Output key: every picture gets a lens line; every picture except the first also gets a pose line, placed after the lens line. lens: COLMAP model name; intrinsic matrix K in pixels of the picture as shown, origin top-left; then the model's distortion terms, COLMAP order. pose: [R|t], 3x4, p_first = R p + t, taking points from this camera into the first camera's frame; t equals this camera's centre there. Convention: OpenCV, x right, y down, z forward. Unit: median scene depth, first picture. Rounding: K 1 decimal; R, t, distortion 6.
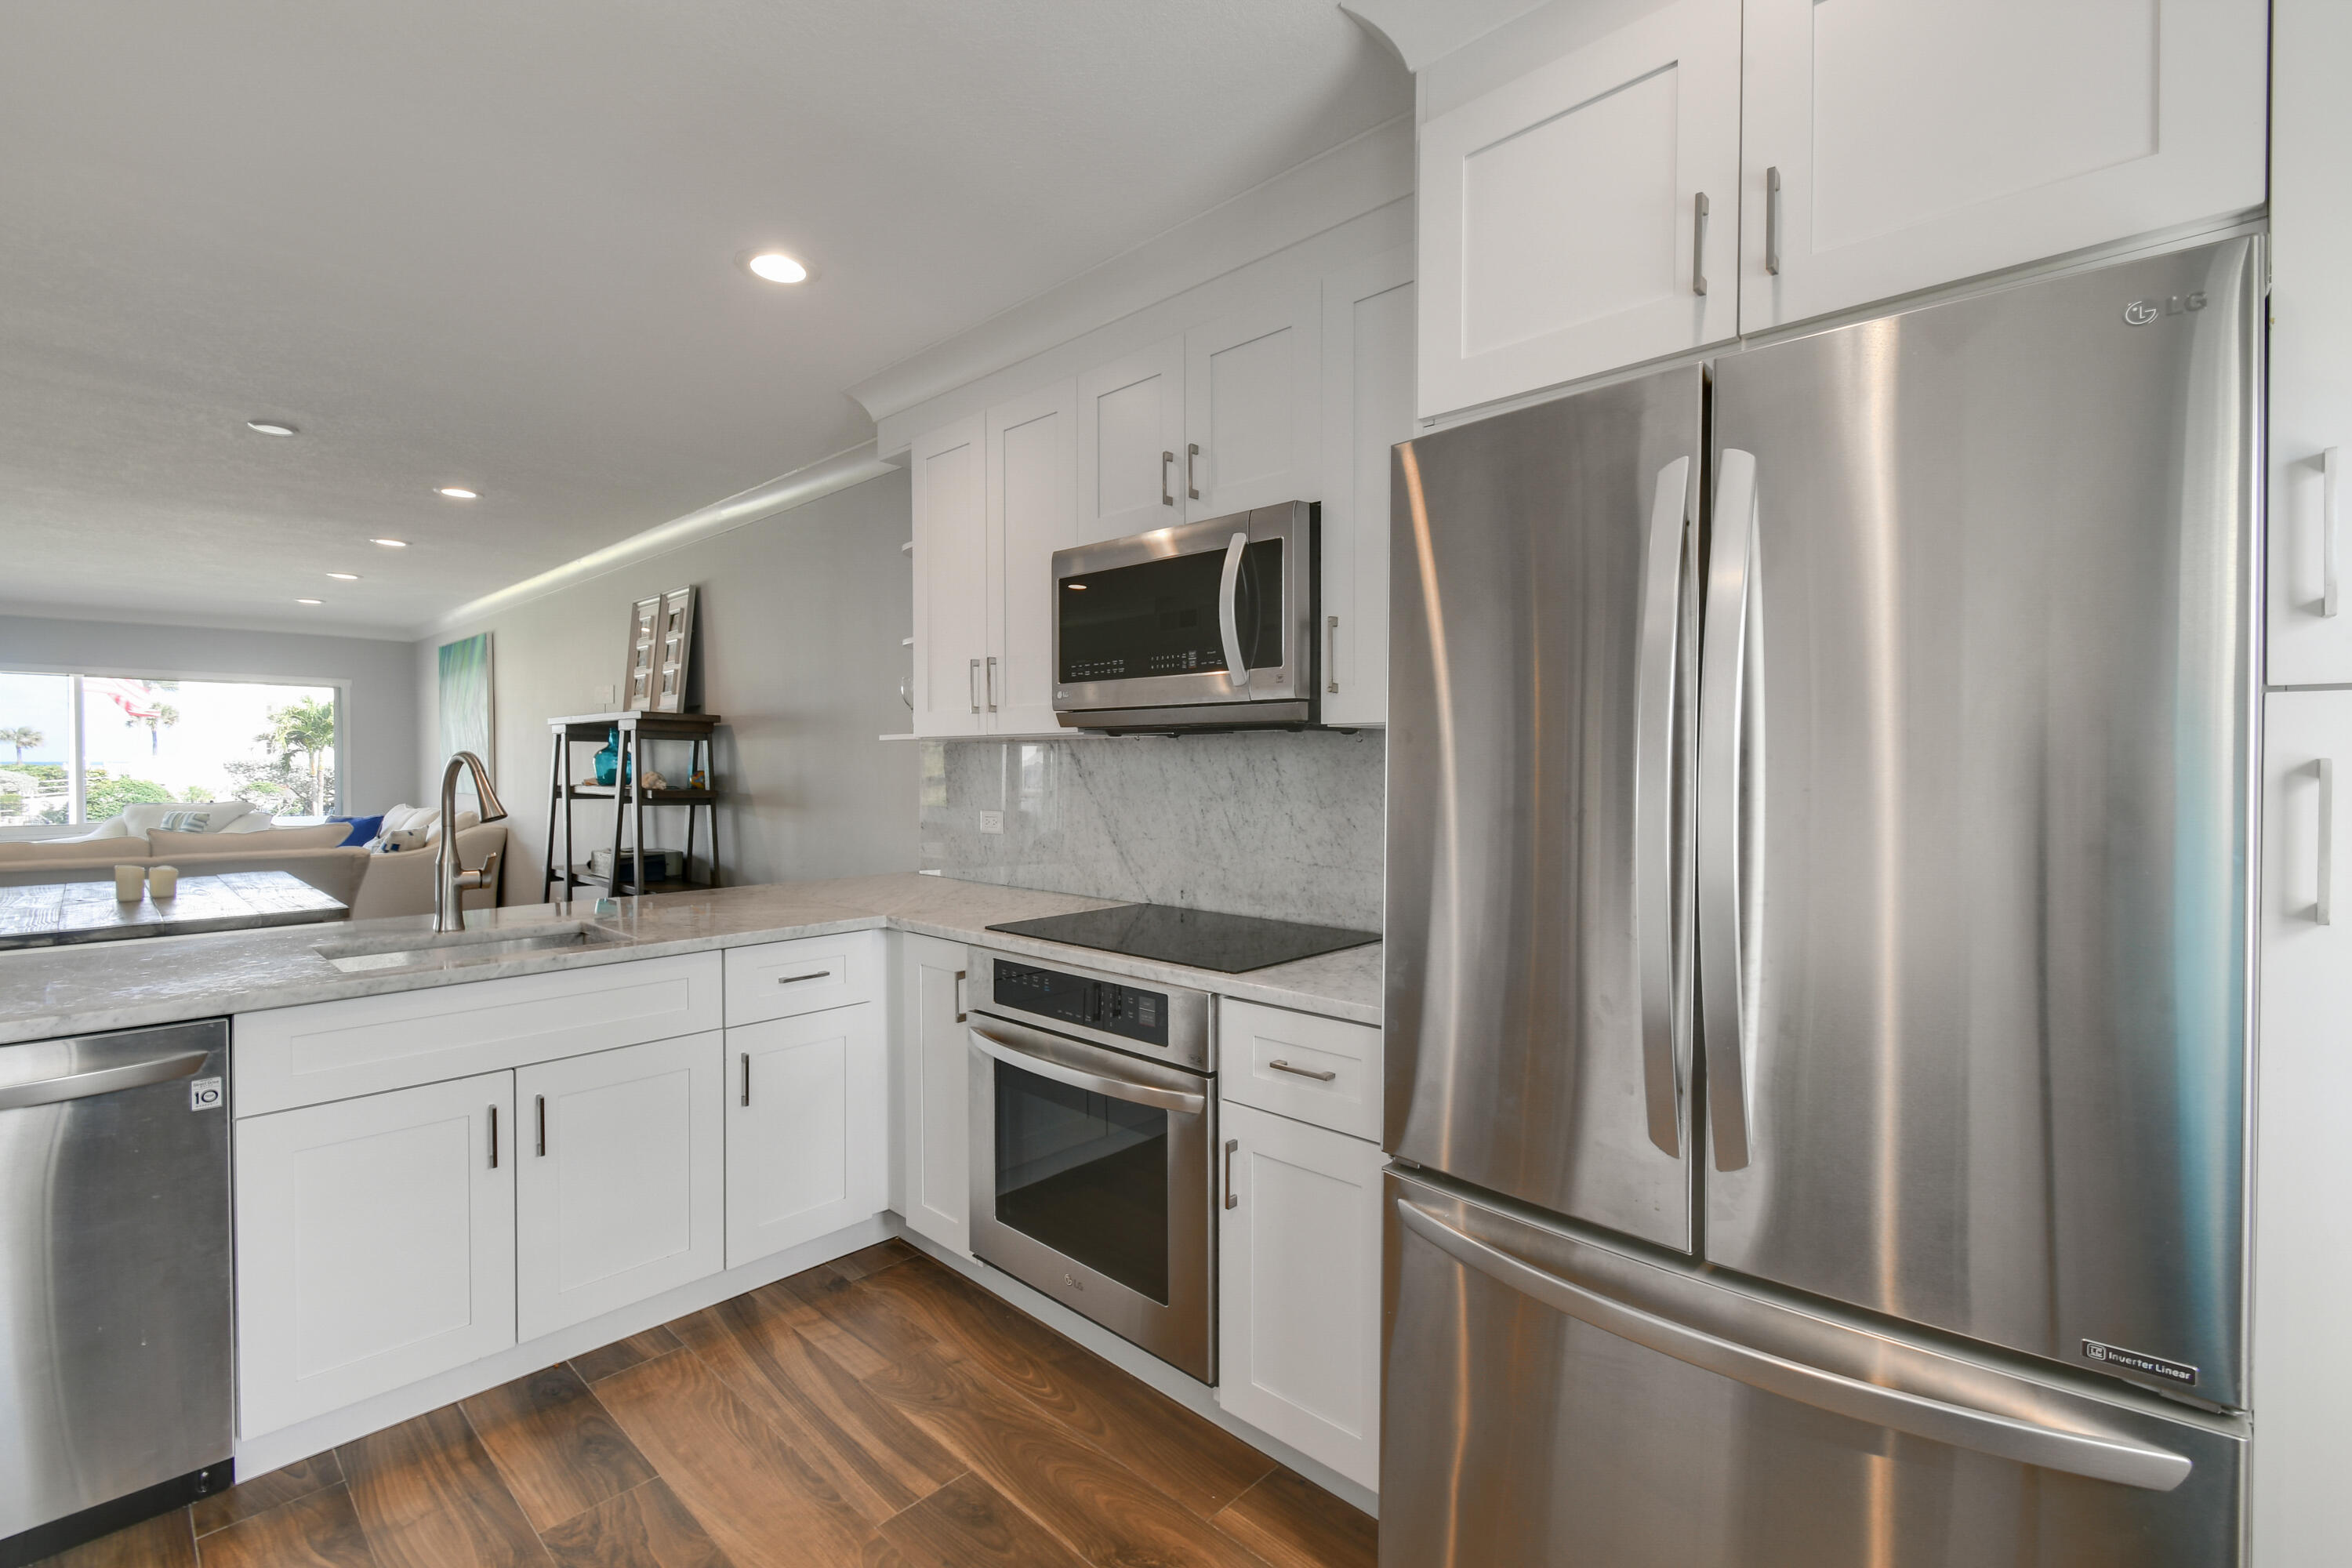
lens RADIAL K [[1043.7, 0, 1168.2], [0, 1043.7, 768.6], [0, 0, 1]] dist [0.011617, -0.007053]
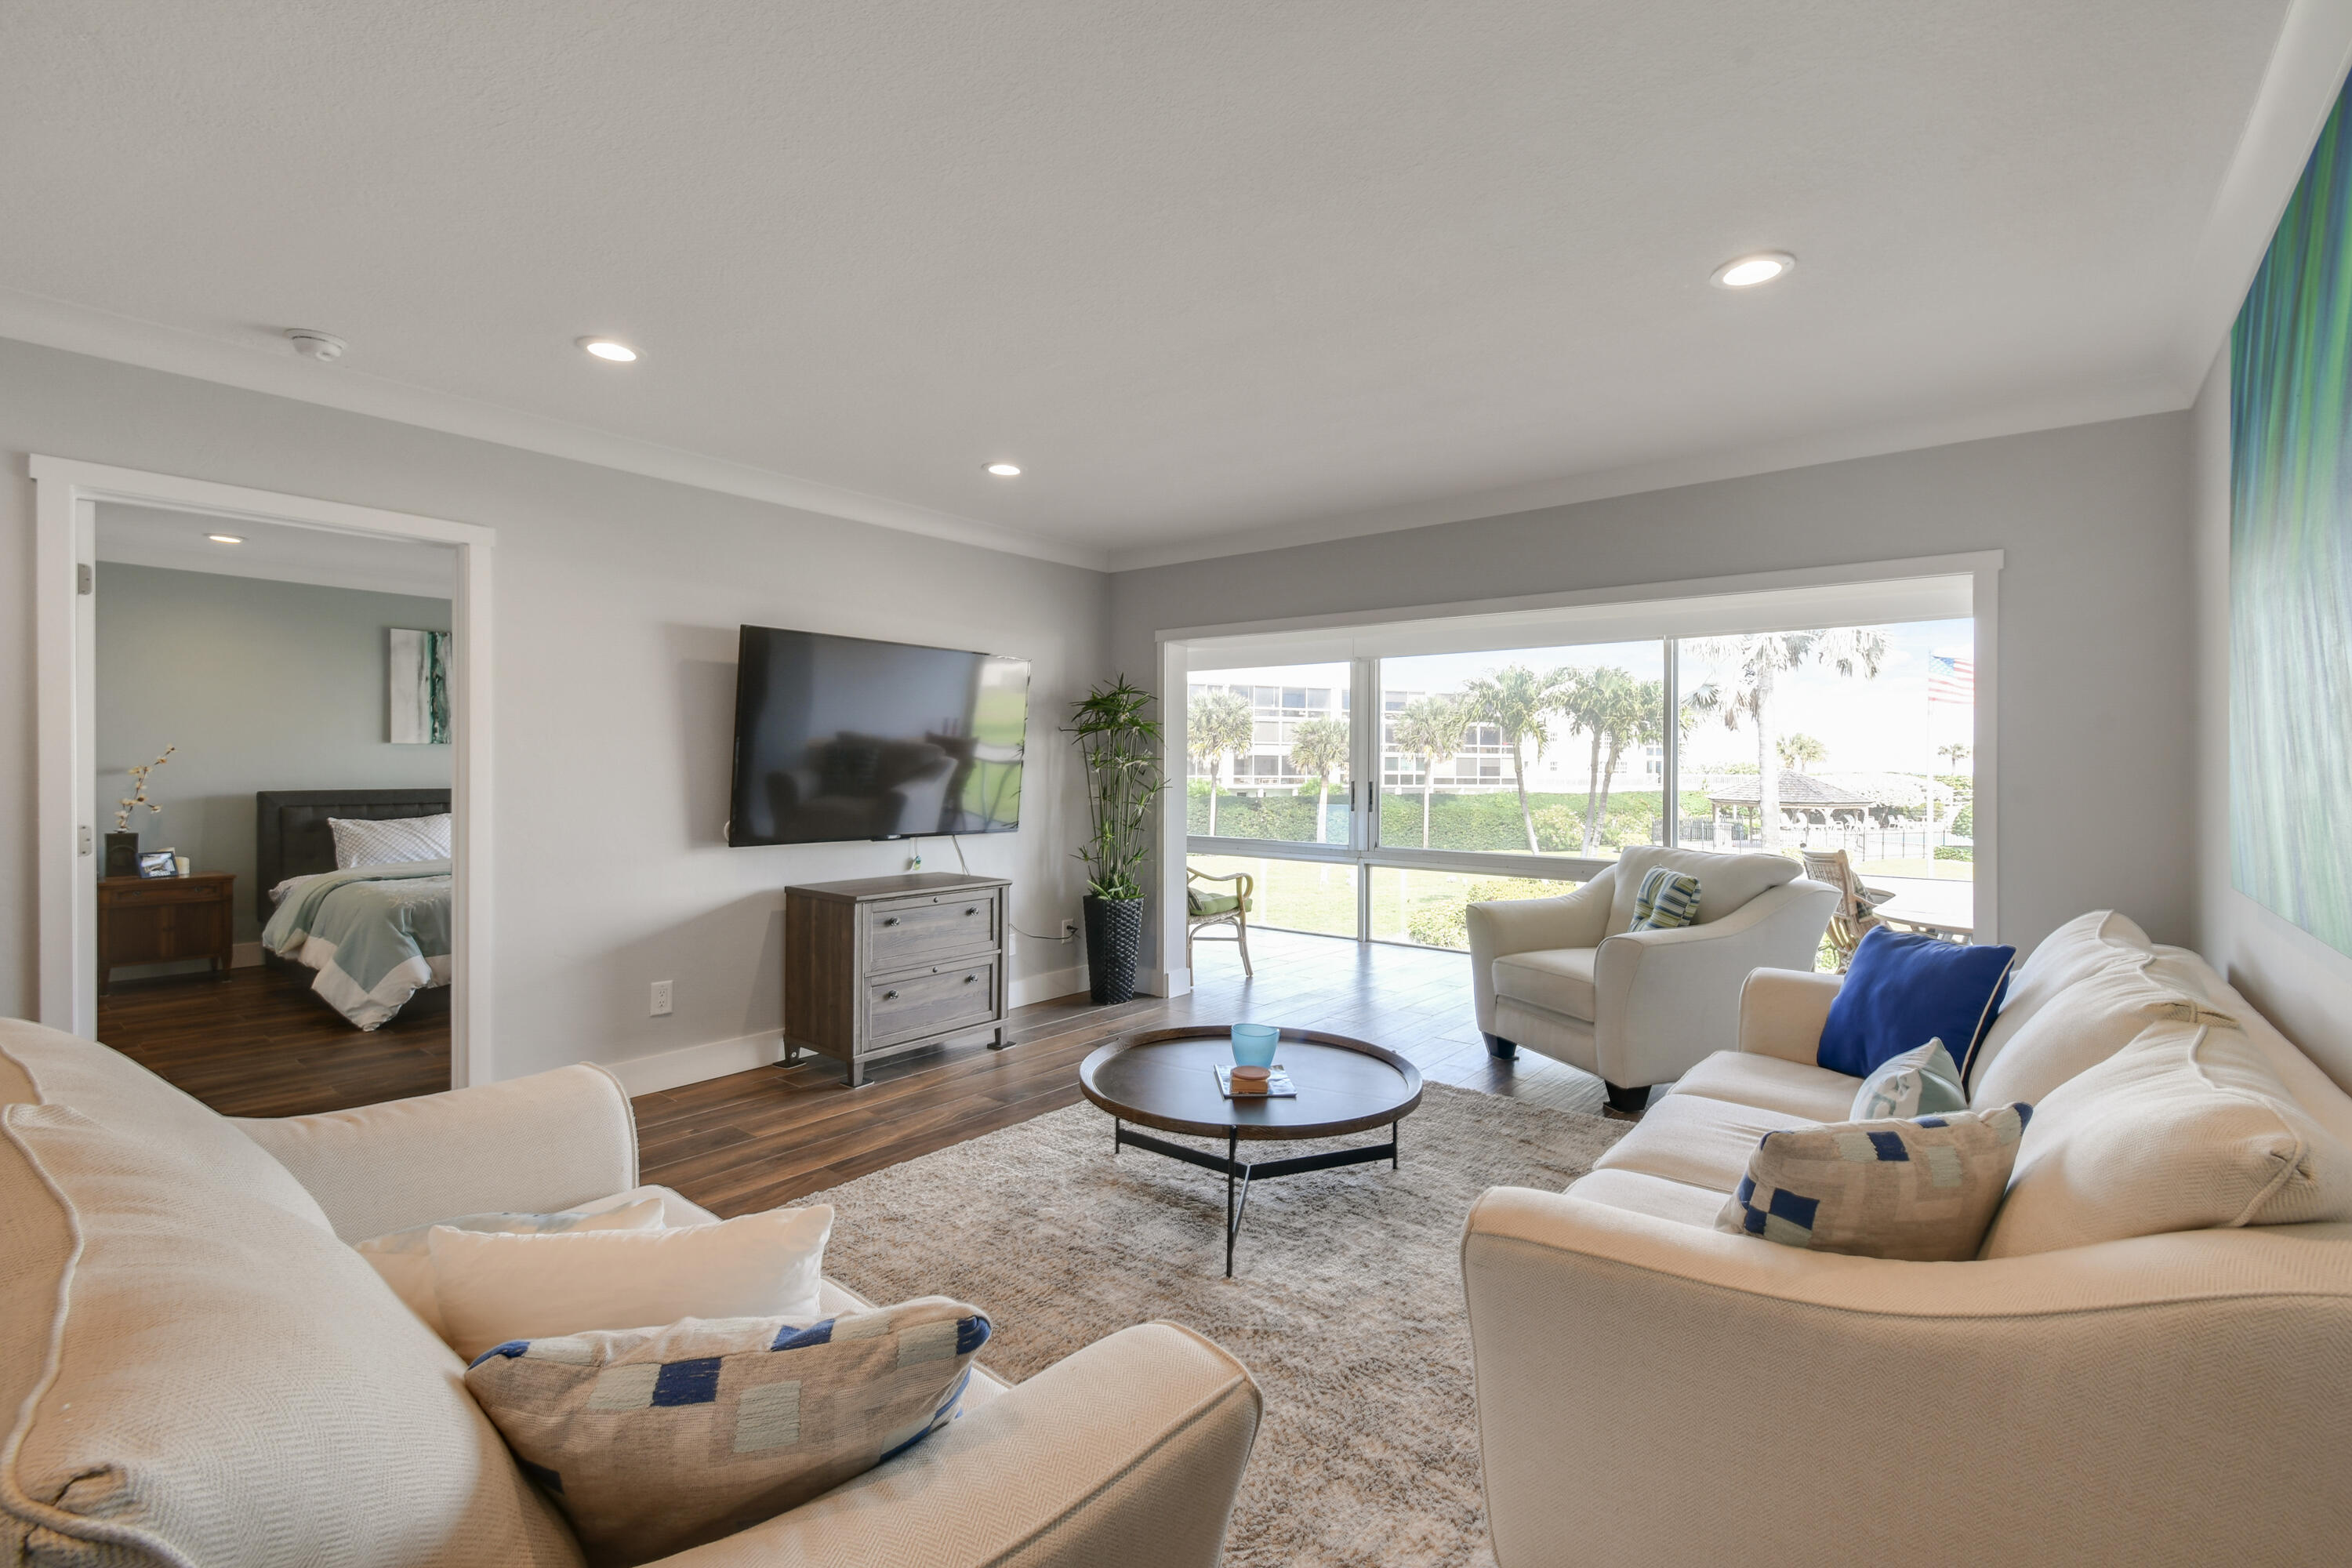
lens RADIAL K [[1043.7, 0, 1187.6], [0, 1043.7, 764.0], [0, 0, 1]] dist [0.011617, -0.007053]
pose [[0.092332, -0.000684, -0.995728, -1.583188], [-0.016223, 0.999866, -0.002192, -0.014277], [0.995596, 0.016356, 0.092309, 2.444677]]
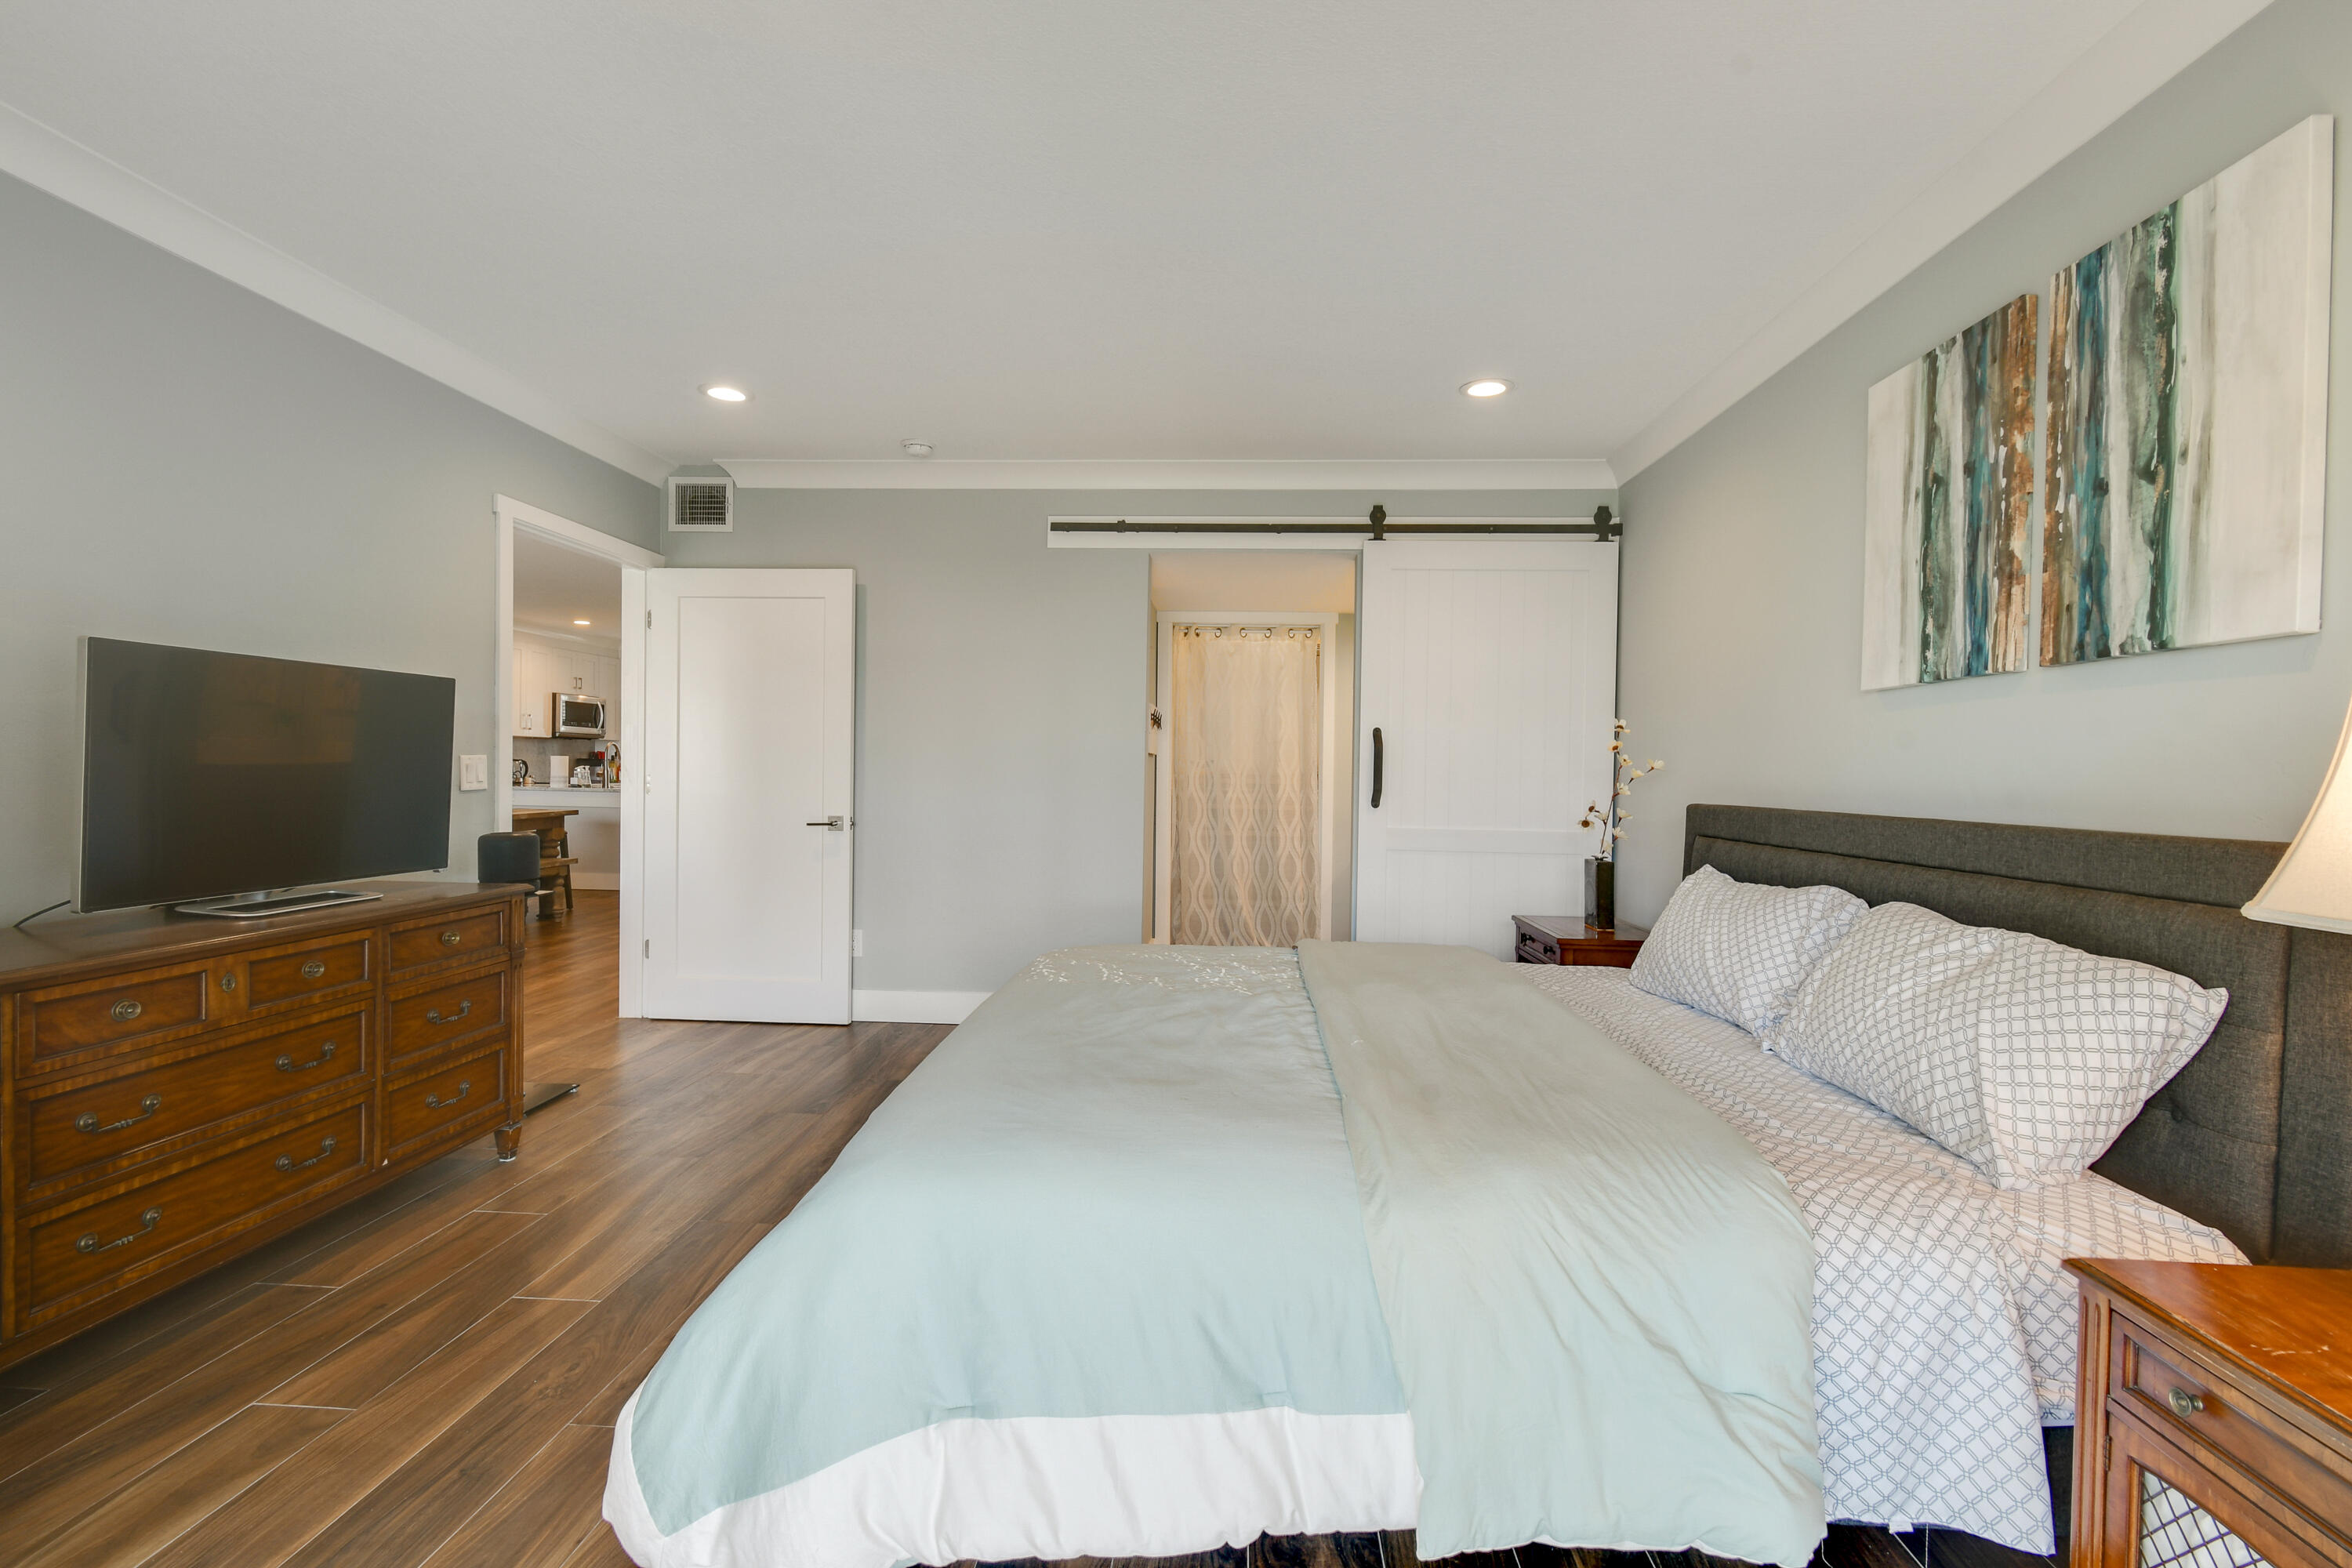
lens RADIAL K [[1043.7, 0, 1161.5], [0, 1043.7, 784.2], [0, 0, 1]] dist [0.011617, -0.007053]
pose [[-0.638407, -0.021268, 0.769405, -4.816815], [-0.011193, 0.999769, 0.018348, 0.039346], [-0.769618, 0.003101, -0.638498, 1.825008]]
